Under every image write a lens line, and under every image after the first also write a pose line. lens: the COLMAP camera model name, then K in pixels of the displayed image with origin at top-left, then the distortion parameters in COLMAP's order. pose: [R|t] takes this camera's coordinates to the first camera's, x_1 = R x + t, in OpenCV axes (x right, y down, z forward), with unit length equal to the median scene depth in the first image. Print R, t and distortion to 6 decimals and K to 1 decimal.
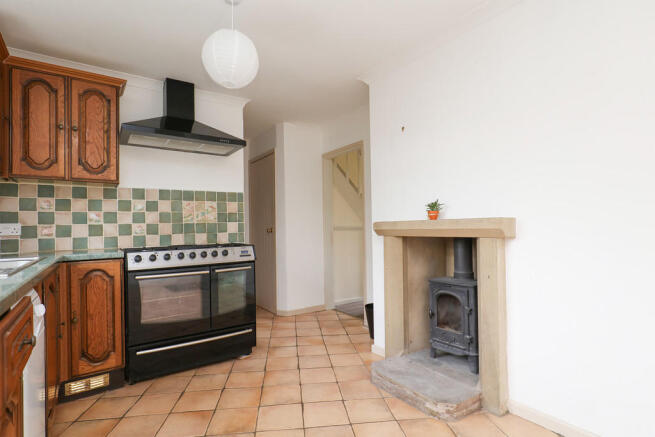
lens RADIAL K [[341.4, 0, 328.2], [0, 341.4, 223.2], [0, 0, 1]] dist [0.018202, 0.000044]
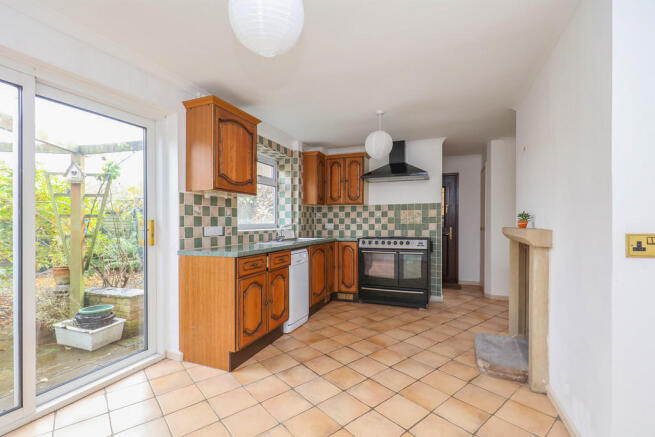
lens RADIAL K [[308.2, 0, 327.5], [0, 308.2, 218.5], [0, 0, 1]] dist [0.000681, -0.000019]
pose [[0.545388, 0.008351, -0.838142, 0.742989], [0.004592, 0.999906, 0.012950, -0.053494], [0.838171, -0.010911, 0.545298, -0.147964]]
